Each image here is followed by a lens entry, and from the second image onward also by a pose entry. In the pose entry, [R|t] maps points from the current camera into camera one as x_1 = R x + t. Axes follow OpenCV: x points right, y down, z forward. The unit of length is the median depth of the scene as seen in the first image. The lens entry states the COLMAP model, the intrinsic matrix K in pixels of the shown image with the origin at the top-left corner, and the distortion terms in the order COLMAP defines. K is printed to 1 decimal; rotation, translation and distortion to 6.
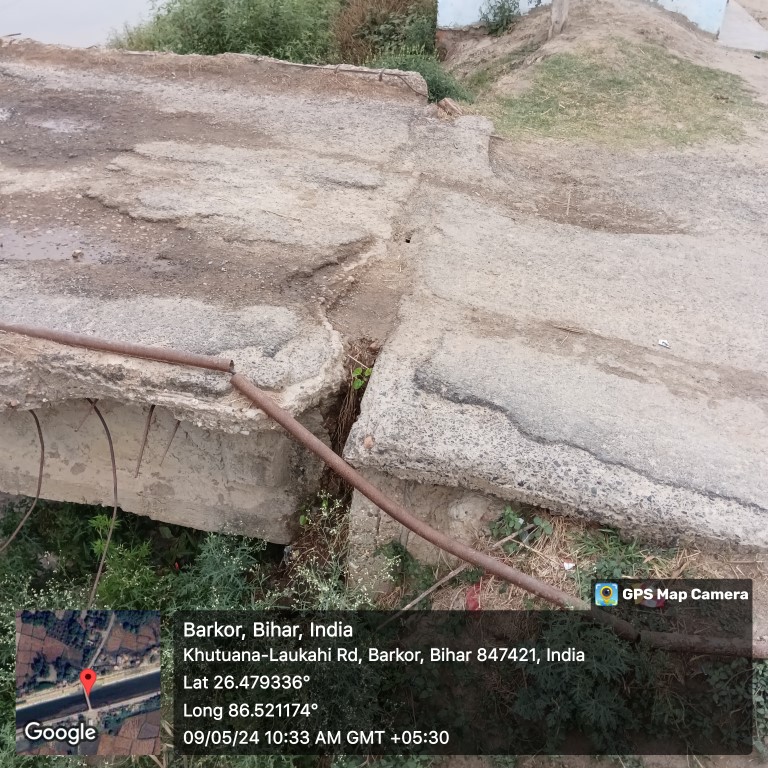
lens RADIAL K [[808.8, 0, 384.2], [0, 808.8, 399.9], [0, 0, 1]] dist [0.037078, 0.000000]
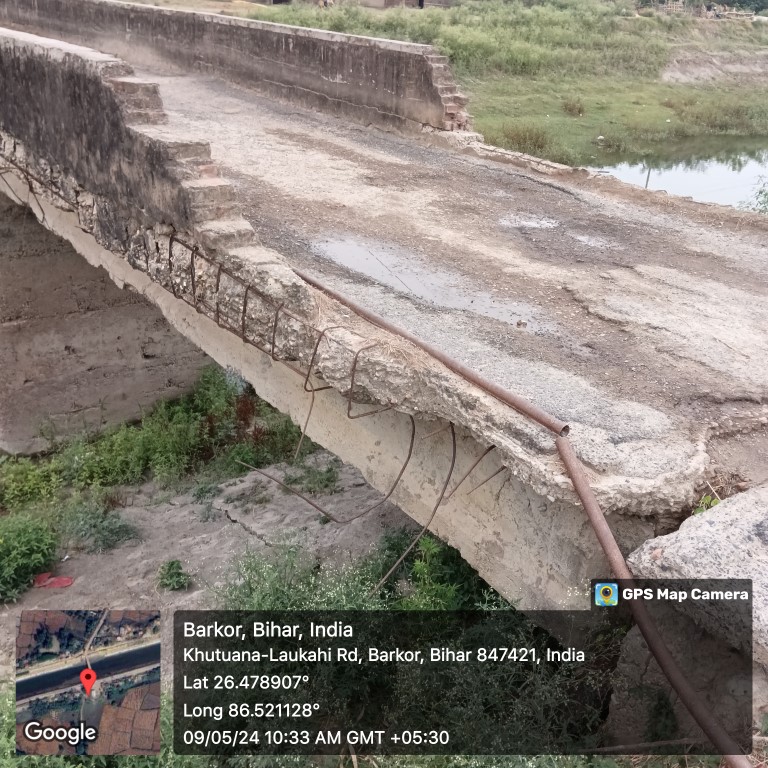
lens RADIAL K [[808.8, 0, 382.5], [0, 808.8, 387.3], [0, 0, 1]] dist [0.037078, 0.000000]
pose [[0.738371, 0.301124, -0.603434, 0.219436], [-0.422938, 0.903712, -0.066545, 0.067497], [0.525292, 0.304350, 0.794632, 0.065903]]
